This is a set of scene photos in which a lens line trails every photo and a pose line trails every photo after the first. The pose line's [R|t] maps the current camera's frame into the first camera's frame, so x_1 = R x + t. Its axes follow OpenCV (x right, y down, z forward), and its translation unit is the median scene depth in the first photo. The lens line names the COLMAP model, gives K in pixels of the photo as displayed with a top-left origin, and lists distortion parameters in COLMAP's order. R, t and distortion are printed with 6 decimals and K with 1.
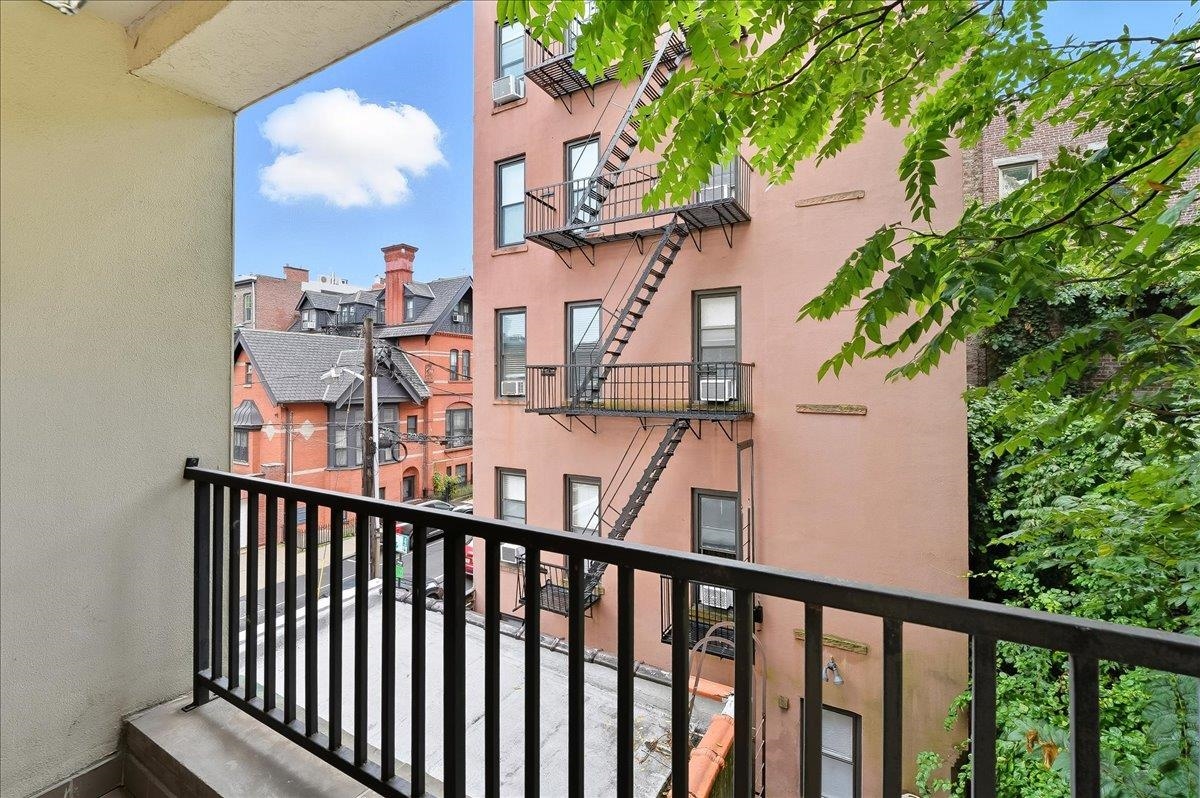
lens RADIAL K [[521.4, 0, 598.5], [0, 521.4, 376.2], [0, 0, 1]] dist [-0.015377, -0.000007]
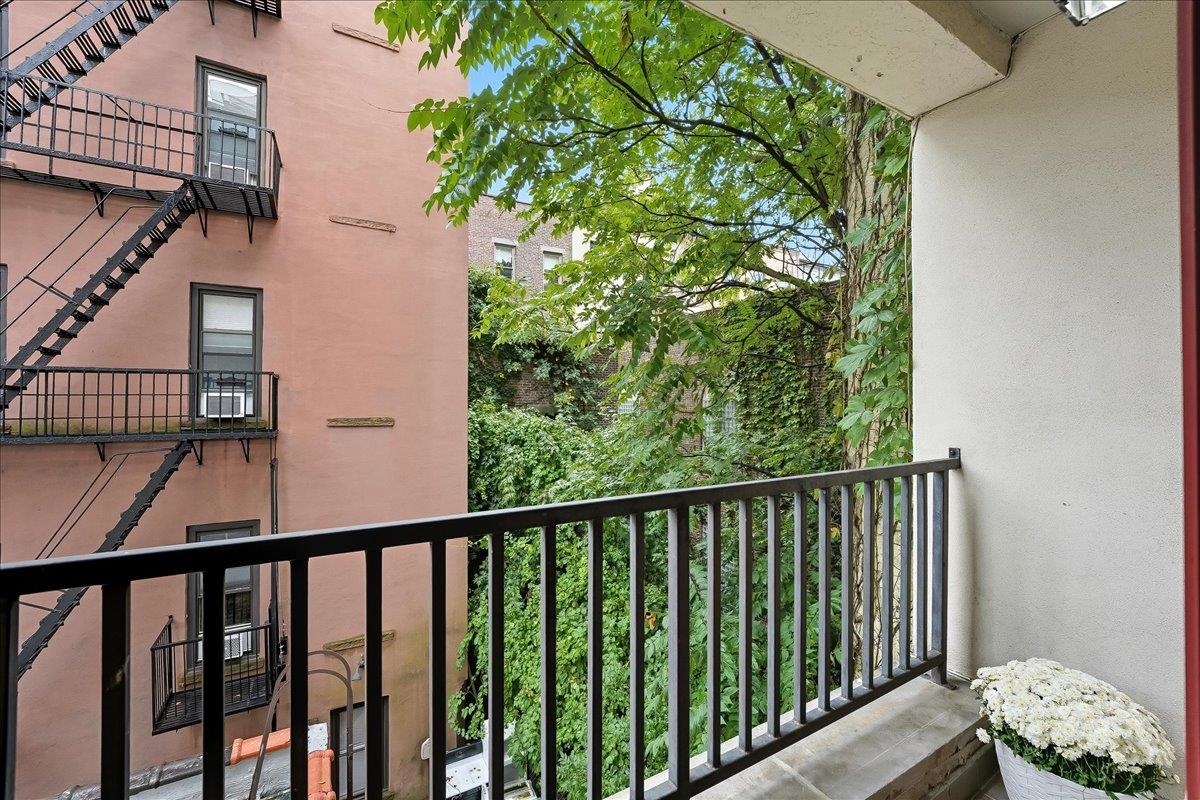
lens RADIAL K [[485.7, 0, 595.7], [0, 485.7, 395.5], [0, 0, 1]] dist [-0.010587, 0.000760]
pose [[0.508584, 0.011560, 0.860935, -0.148323], [-0.018212, 0.999831, -0.002667, 0.002566], [-0.860820, -0.014323, 0.508708, 0.078104]]
